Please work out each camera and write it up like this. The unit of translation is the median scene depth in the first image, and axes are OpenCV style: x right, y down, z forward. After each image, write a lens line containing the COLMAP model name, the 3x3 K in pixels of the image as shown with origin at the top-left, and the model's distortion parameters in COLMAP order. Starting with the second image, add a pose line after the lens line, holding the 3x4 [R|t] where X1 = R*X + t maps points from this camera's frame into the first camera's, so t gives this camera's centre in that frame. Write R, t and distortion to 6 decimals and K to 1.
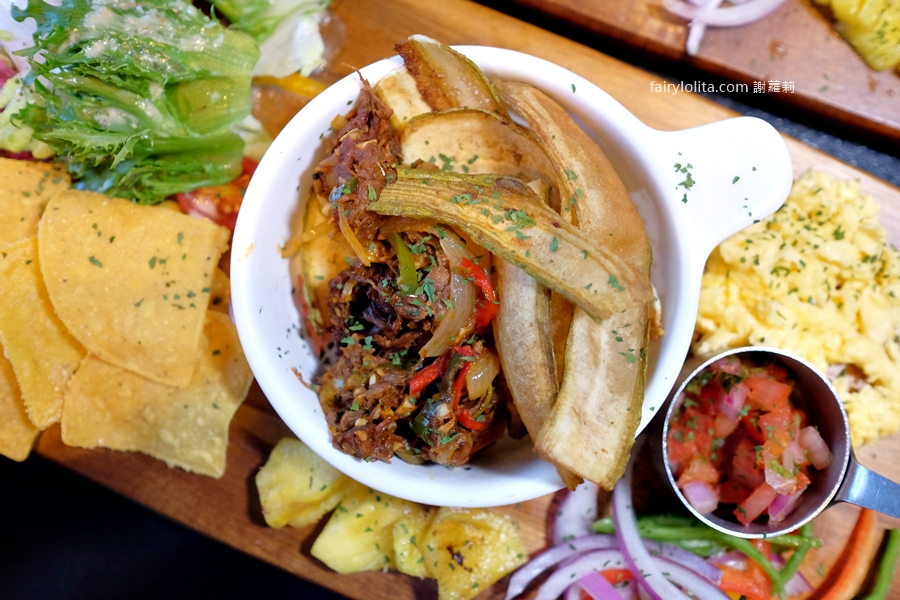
lens RADIAL K [[983.9, 0, 450.0], [0, 983.9, 300.0], [0, 0, 1]] dist [-0.070365, 0.002945]
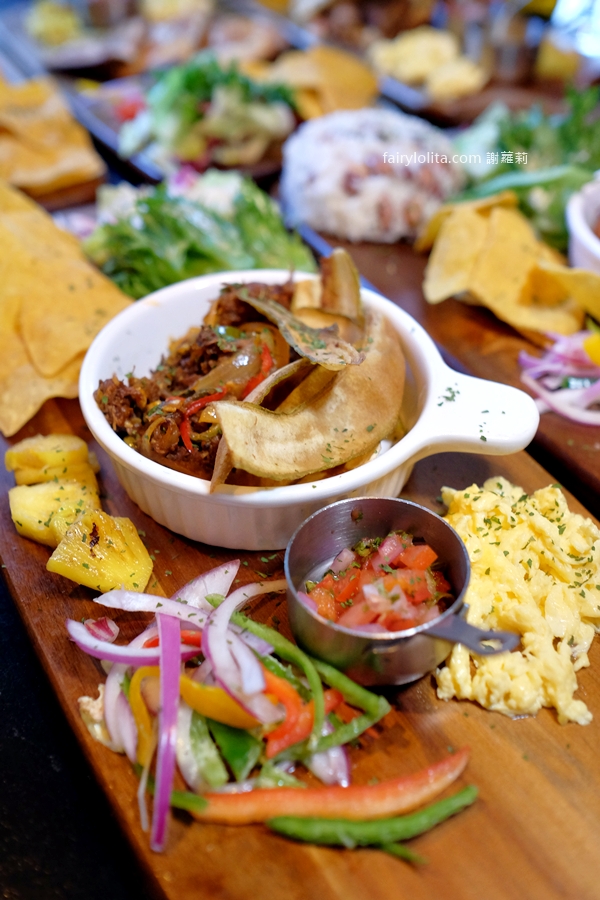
lens RADIAL K [[983.9, 0, 300.0], [0, 983.9, 450.0], [0, 0, 1]] dist [-0.070365, 0.002945]
pose [[0.788244, 0.392269, -0.474126, 0.685594], [-0.614773, 0.535715, -0.578847, 0.722127], [0.026933, 0.747753, 0.663431, 0.222577]]
